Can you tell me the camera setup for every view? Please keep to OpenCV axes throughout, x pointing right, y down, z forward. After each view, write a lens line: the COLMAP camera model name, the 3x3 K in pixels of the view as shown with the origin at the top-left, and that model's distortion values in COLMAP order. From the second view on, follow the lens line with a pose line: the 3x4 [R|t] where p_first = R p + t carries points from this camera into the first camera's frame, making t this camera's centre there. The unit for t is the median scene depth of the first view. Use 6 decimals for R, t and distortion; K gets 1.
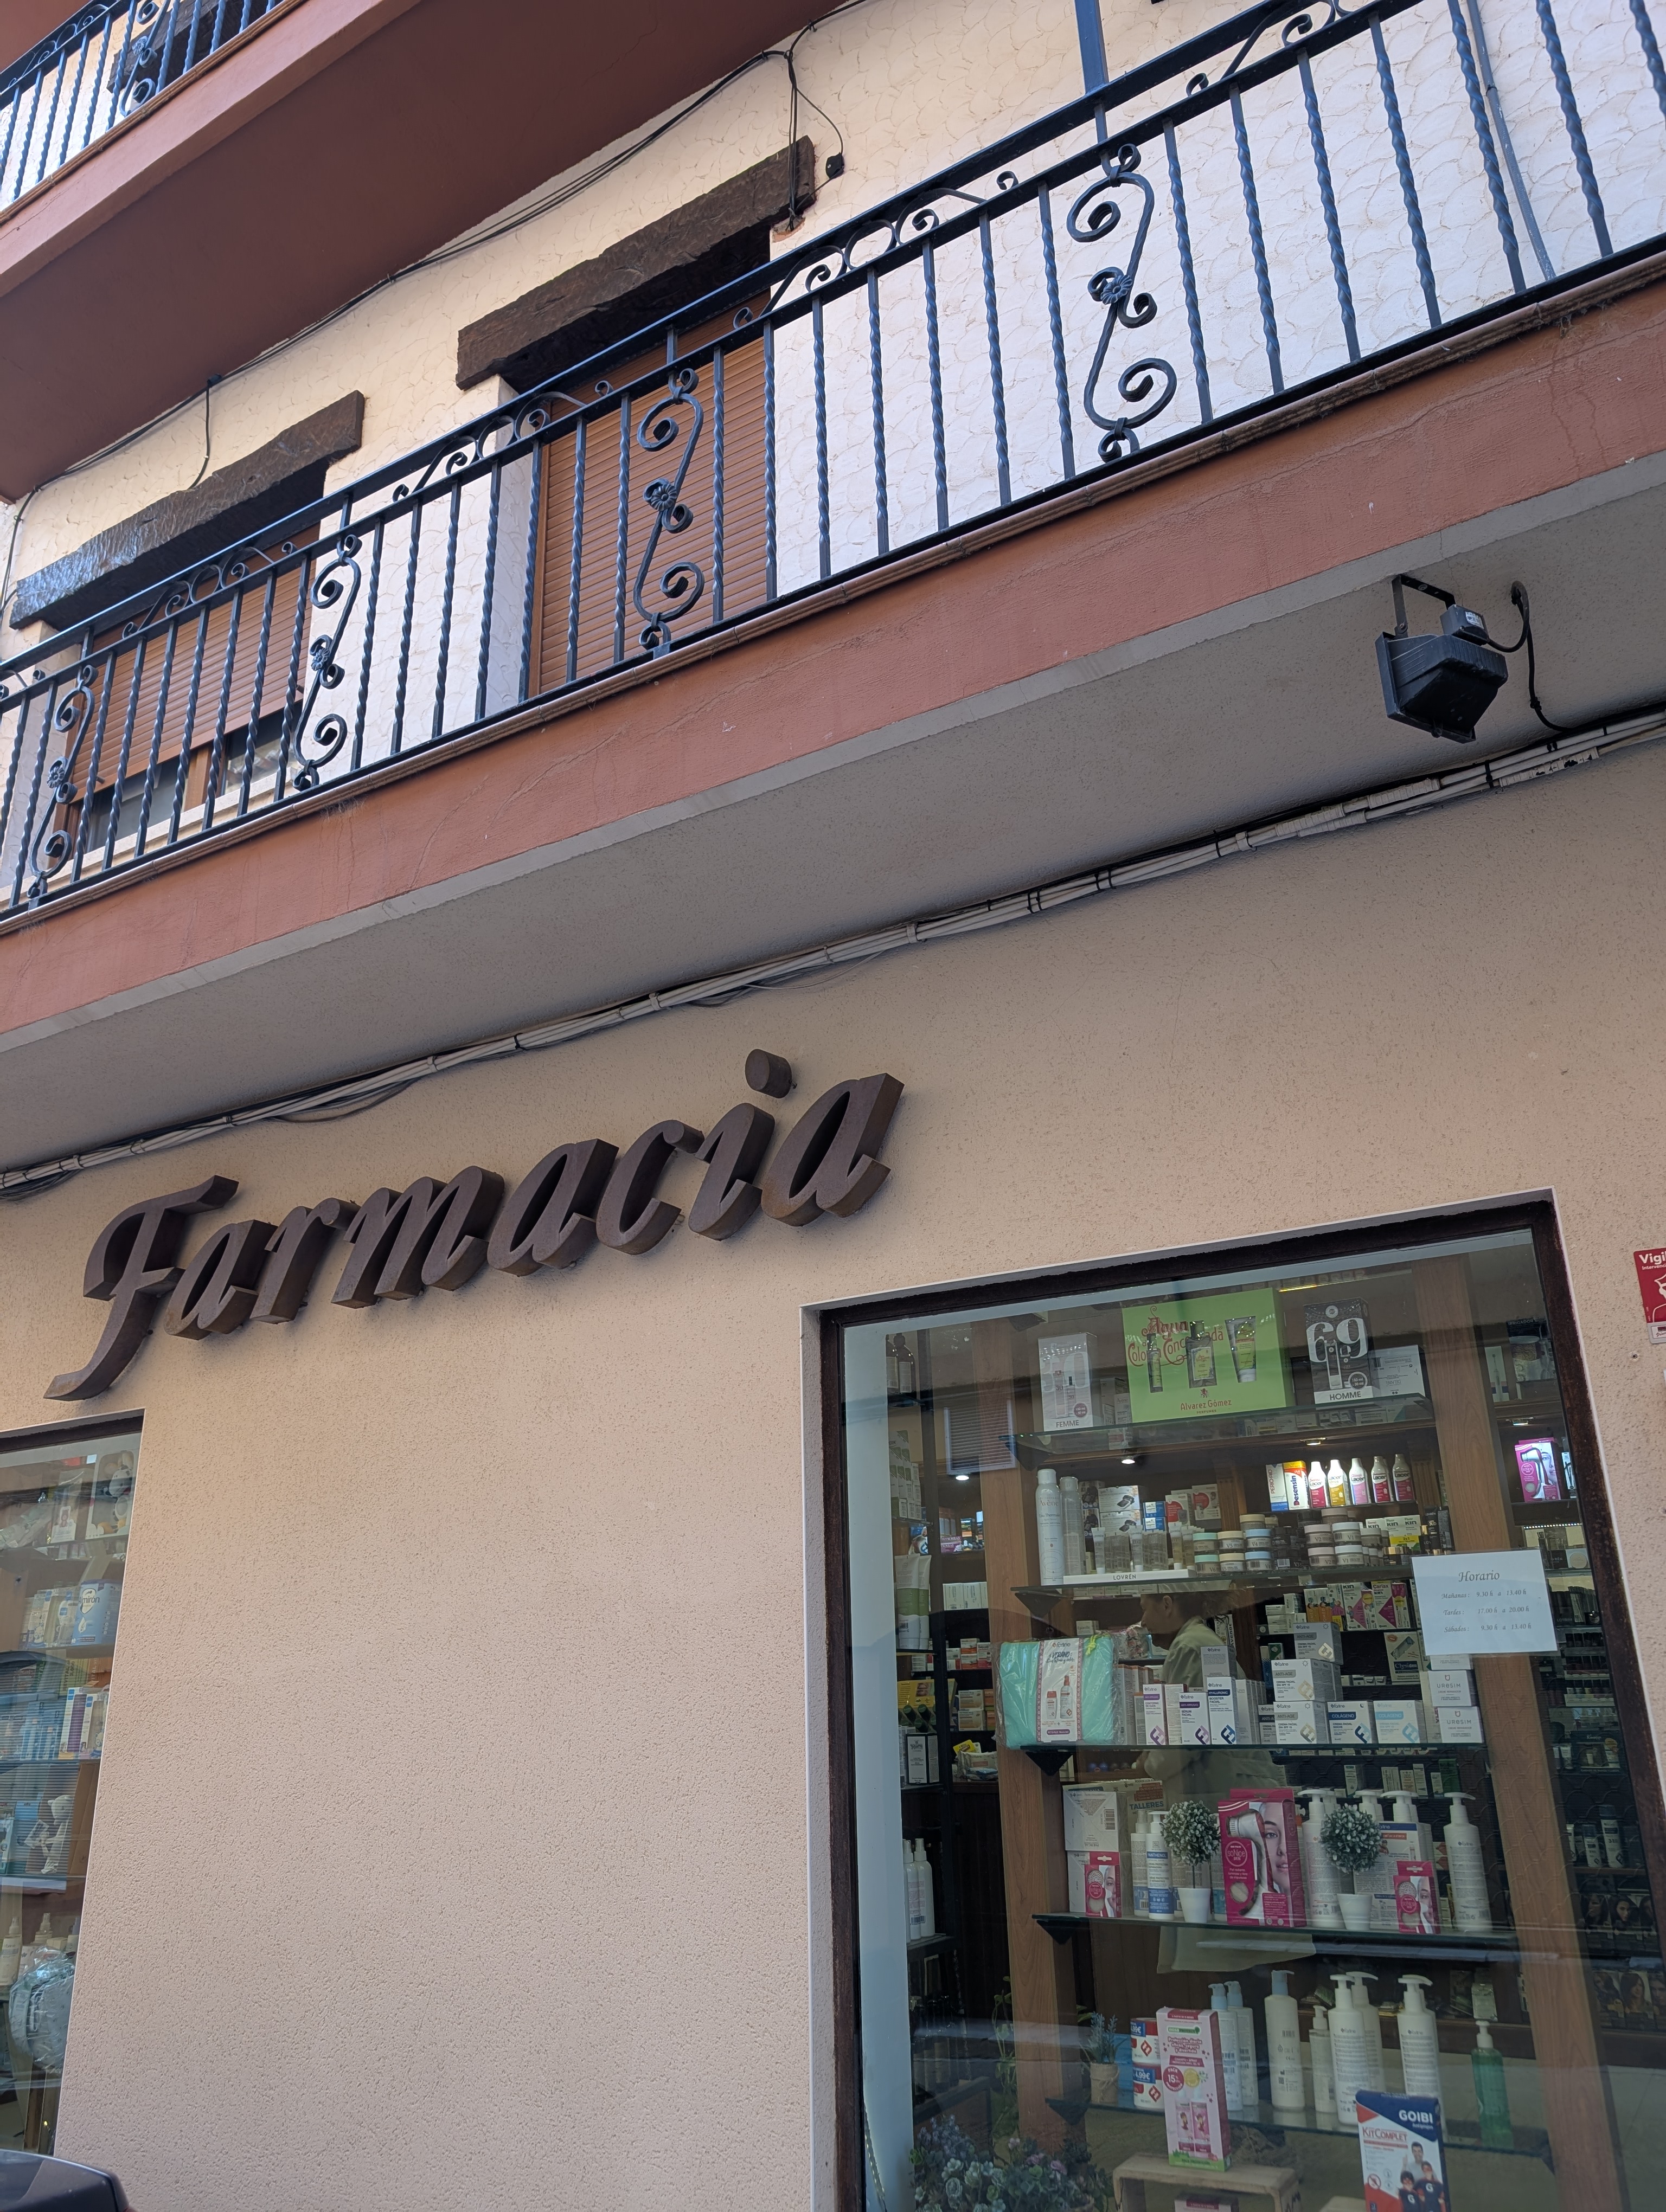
lens RADIAL K [[1582.6, 0, 841.1], [0, 1582.6, 1106.4], [0, 0, 1]] dist [0.021939, -0.022937]
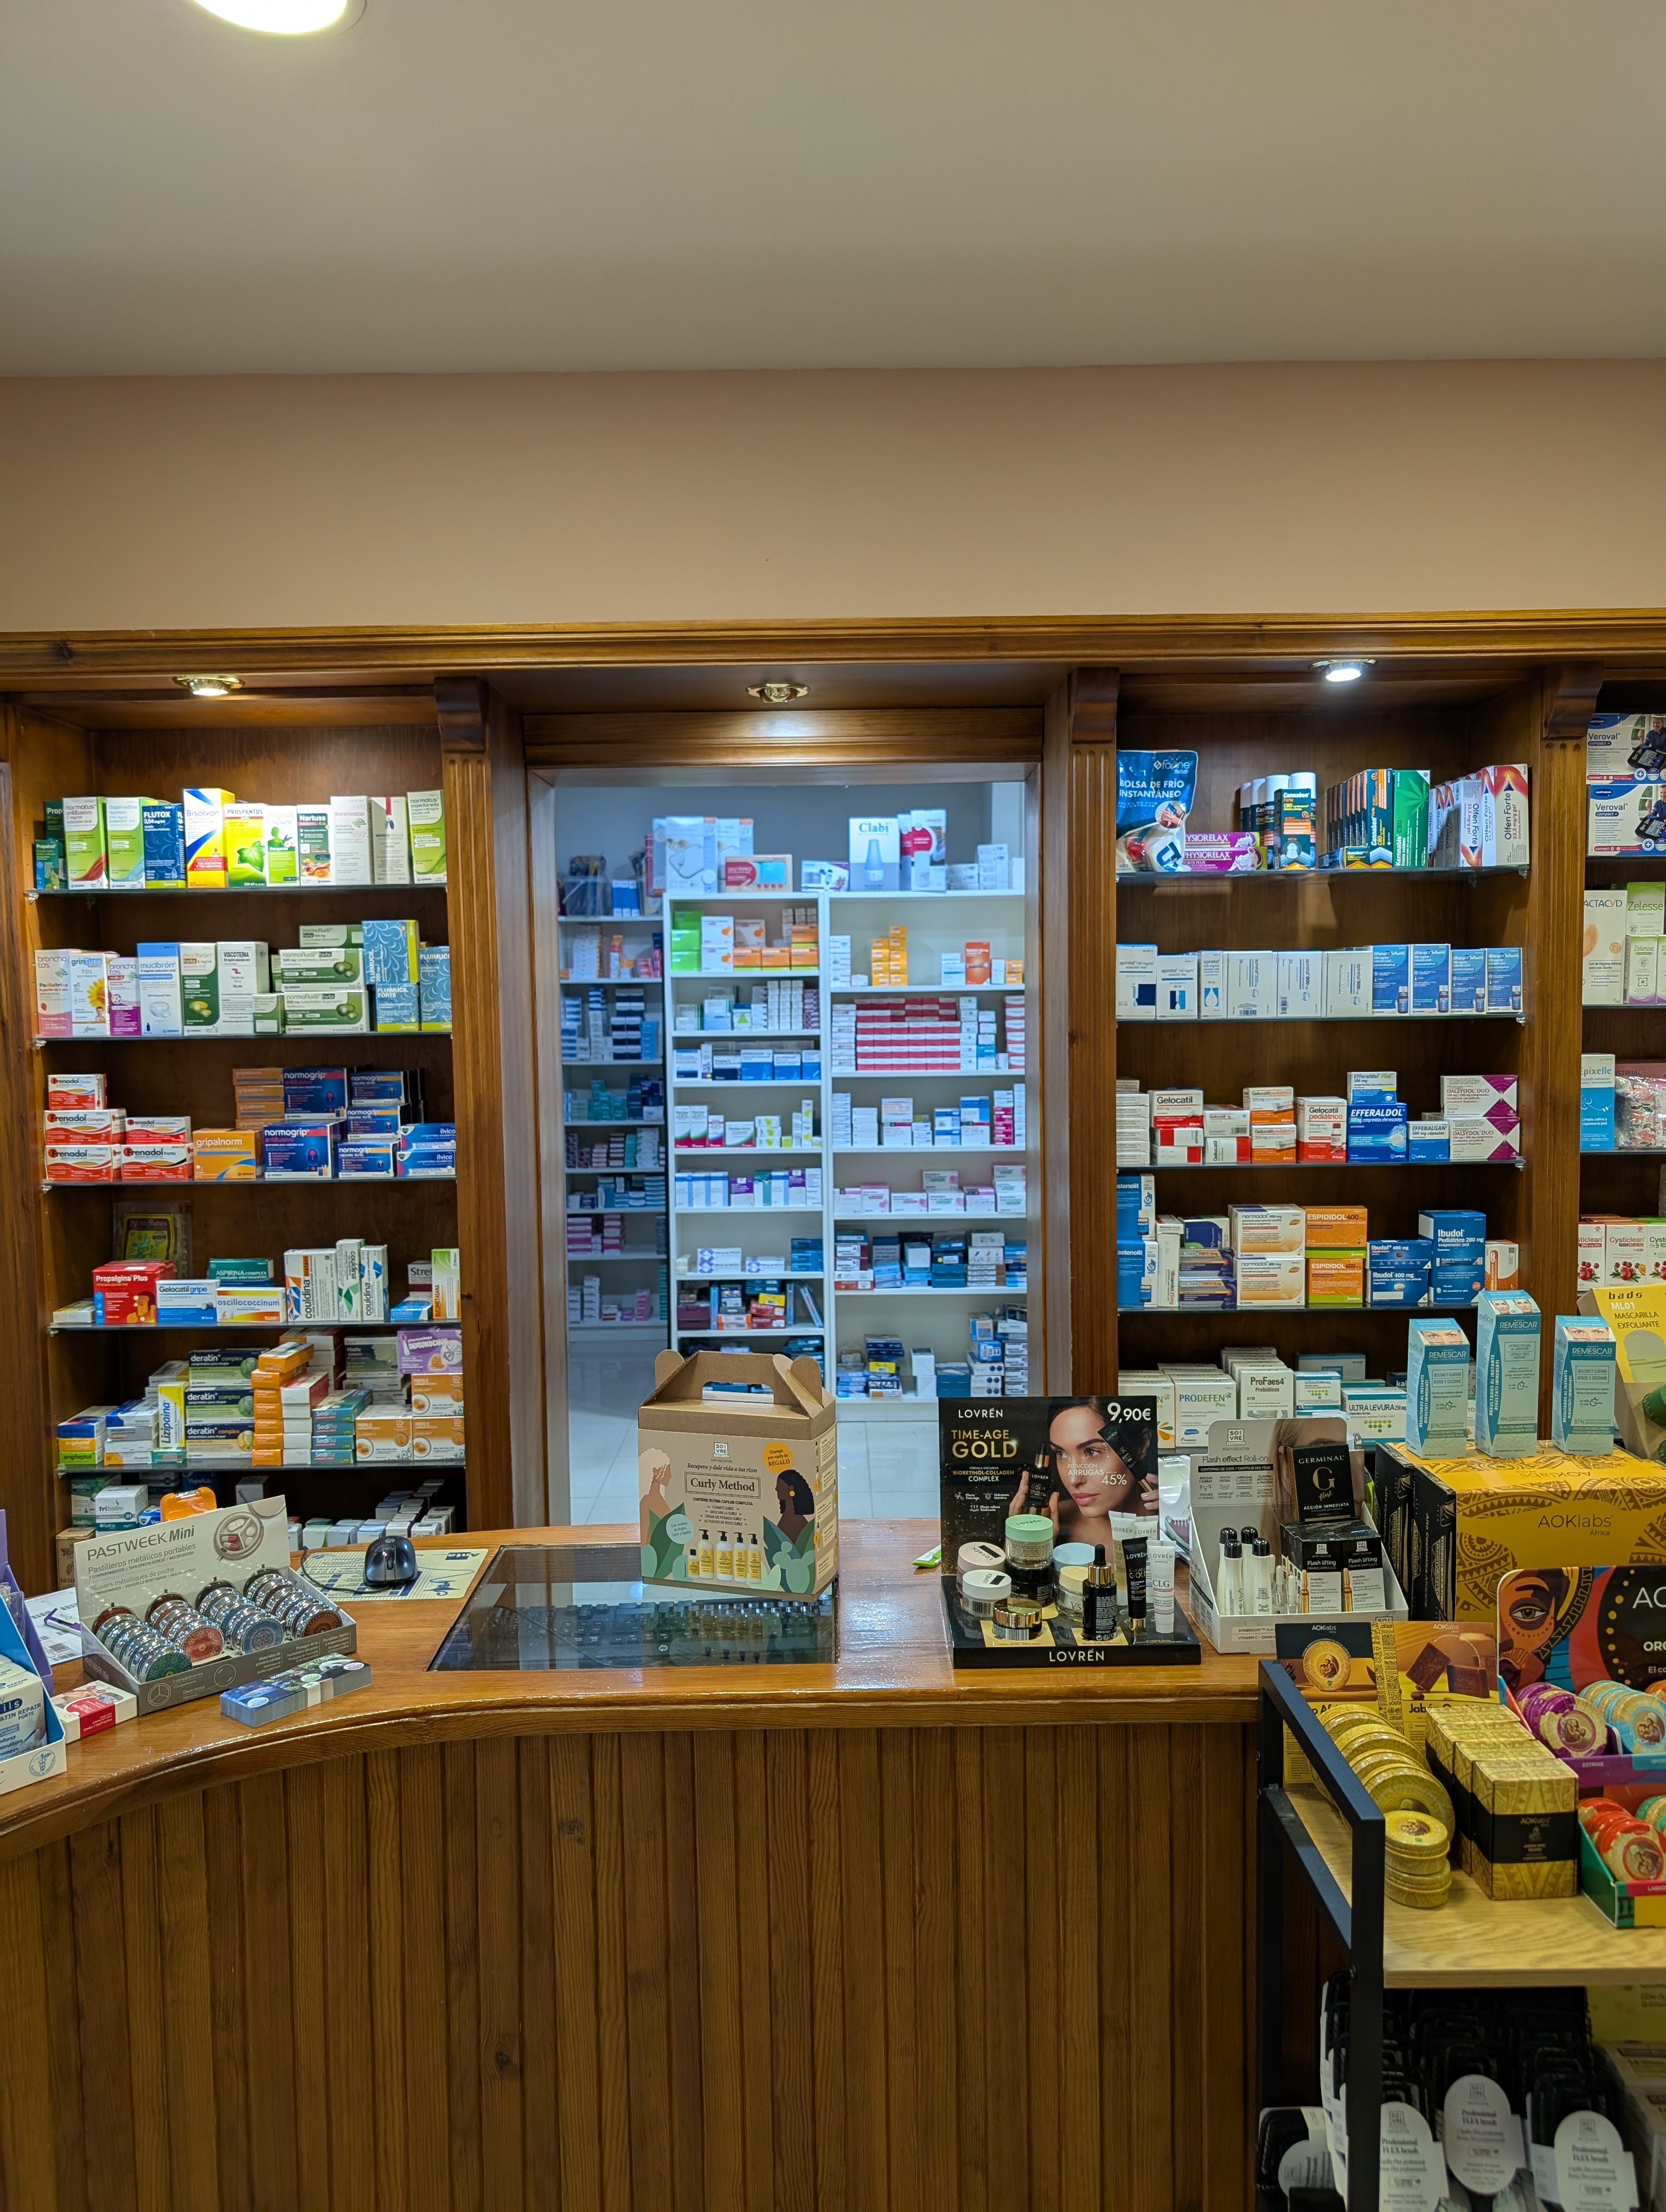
lens RADIAL K [[1582.6, 0, 818.9], [0, 1582.6, 1106.8], [0, 0, 1]] dist [0.021939, -0.022937]
pose [[0.866877, -0.016069, 0.498263, -0.426207], [-0.183864, 0.918713, 0.349515, 0.450128], [-0.463377, -0.394600, 0.793456, 1.490567]]
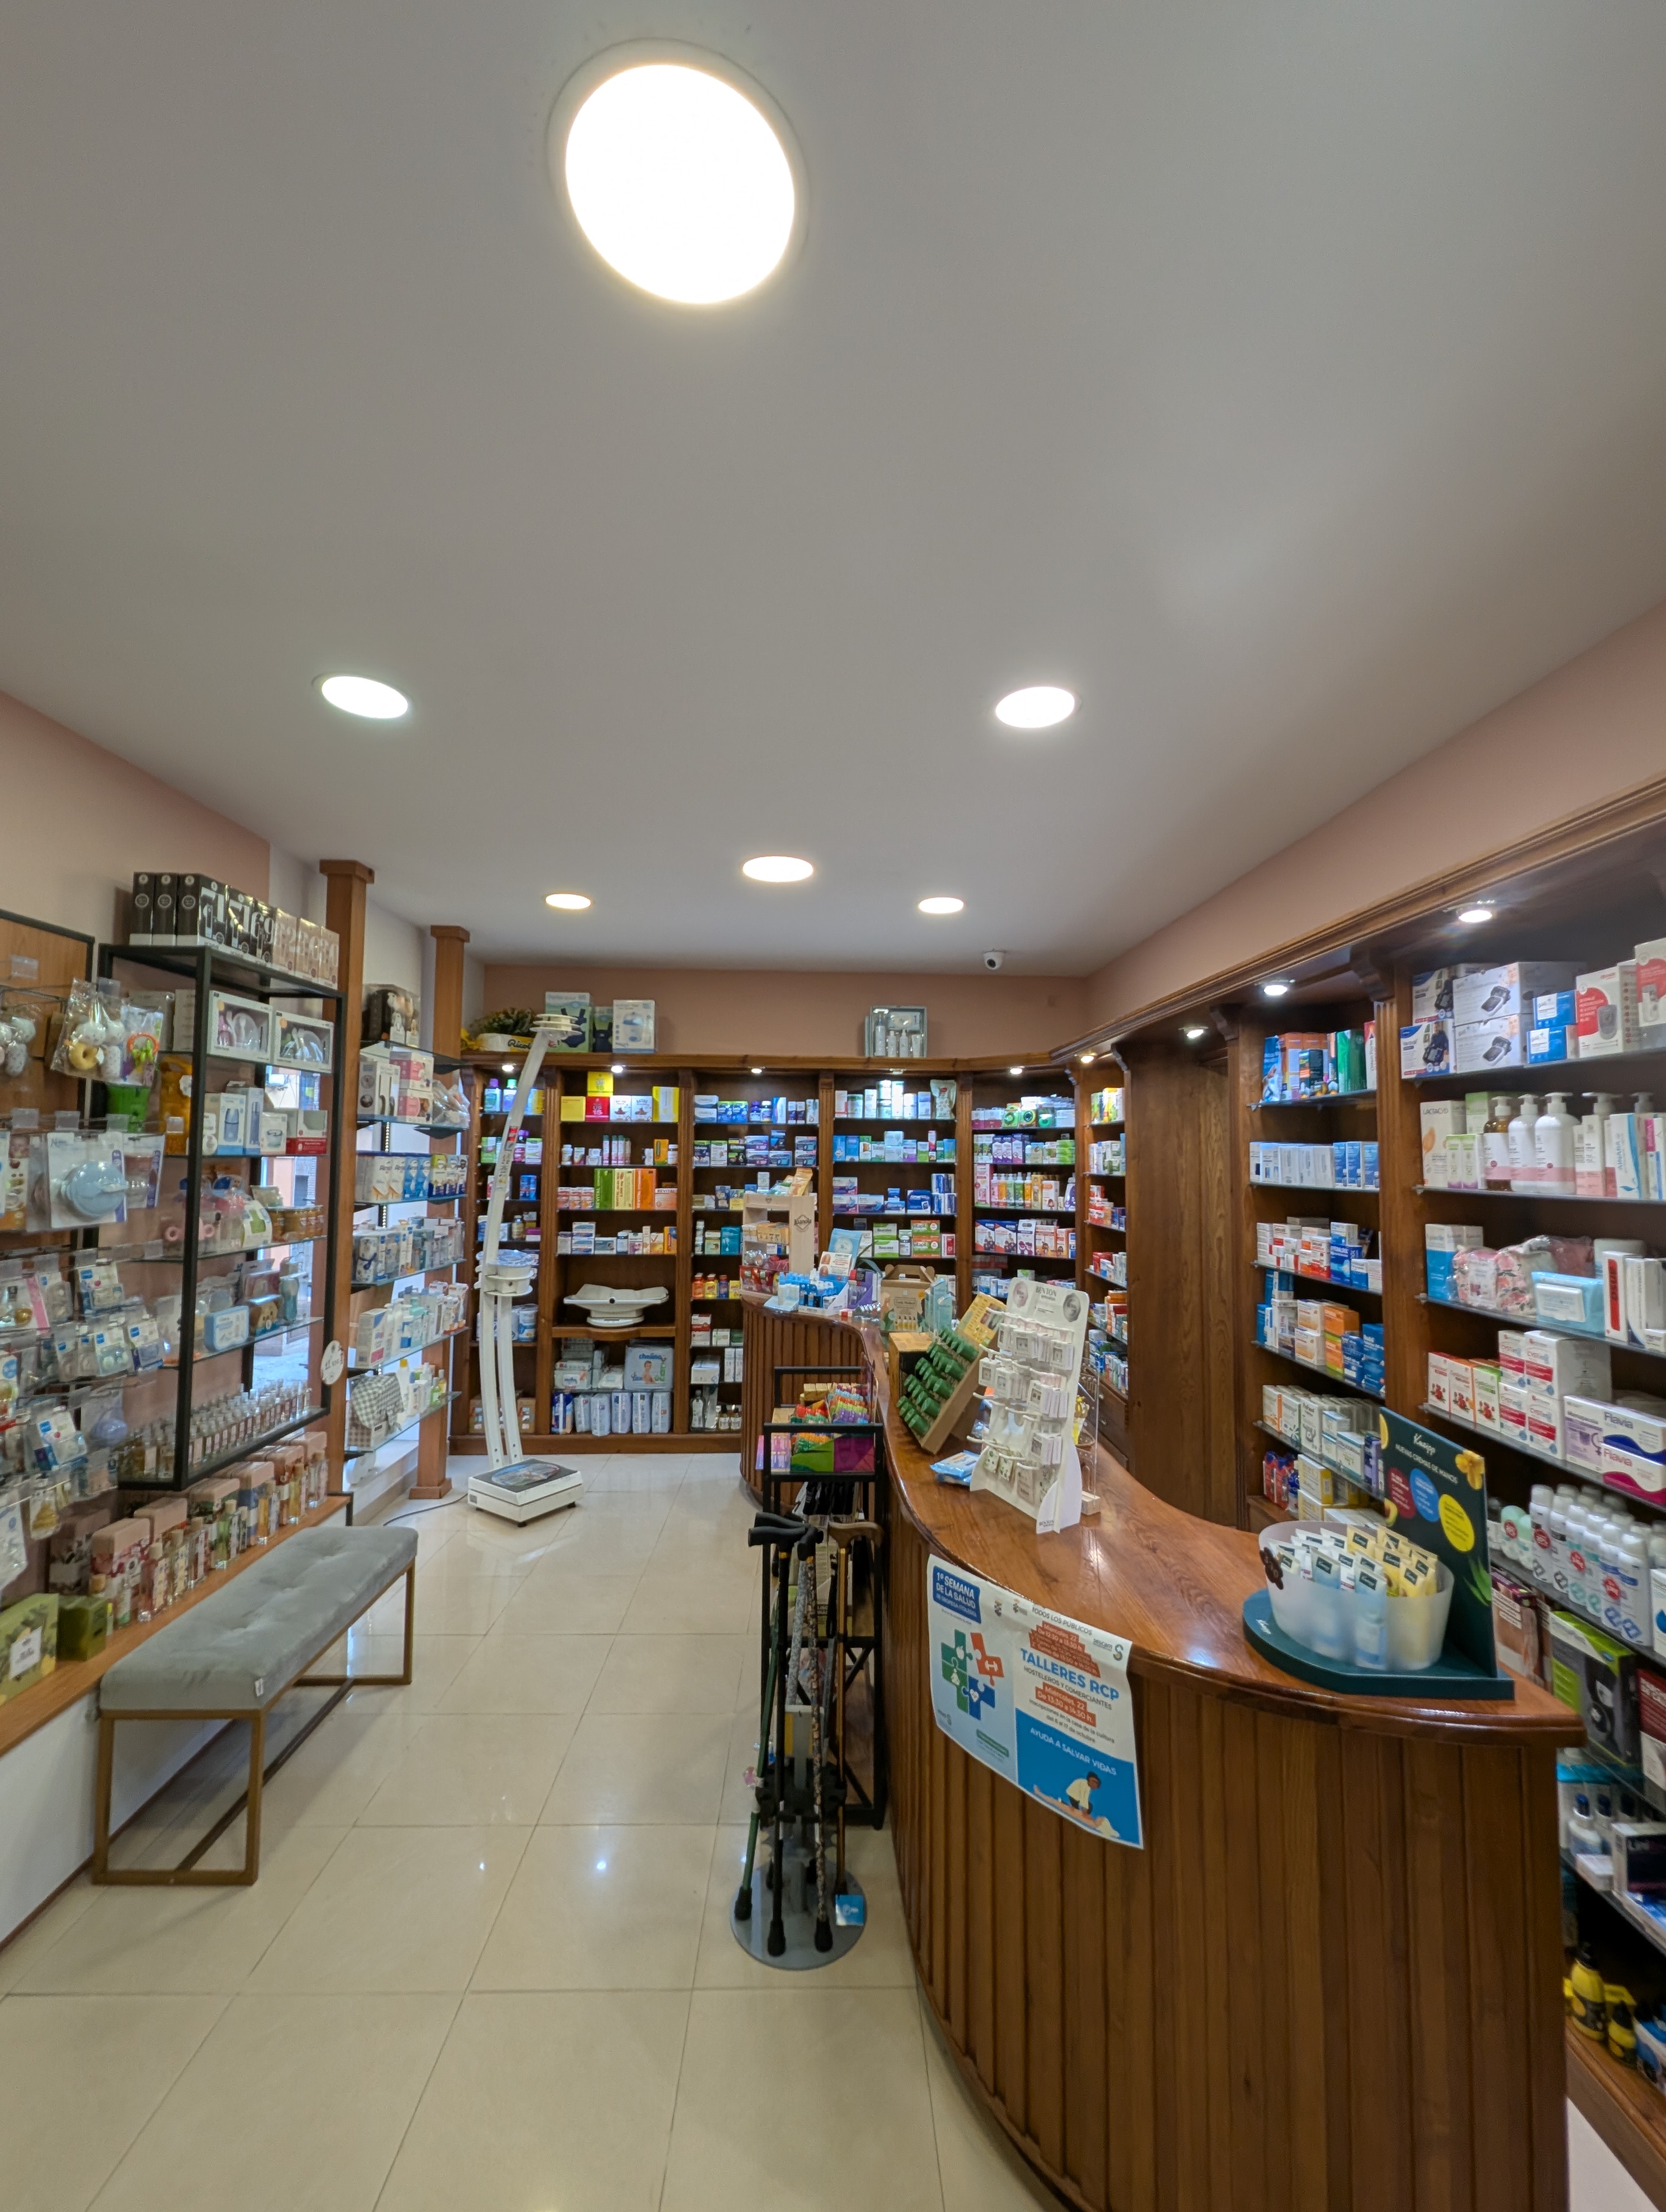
lens RADIAL K [[911.1, 0, 838.5], [0, 911.1, 1105.5], [0, 0, 1]] dist [0.000306, -0.000276]
pose [[0.517243, -0.010717, -0.855771, 0.604210], [0.269964, 0.950915, 0.151263, 0.361034], [0.812145, -0.309267, 0.494748, 1.359319]]
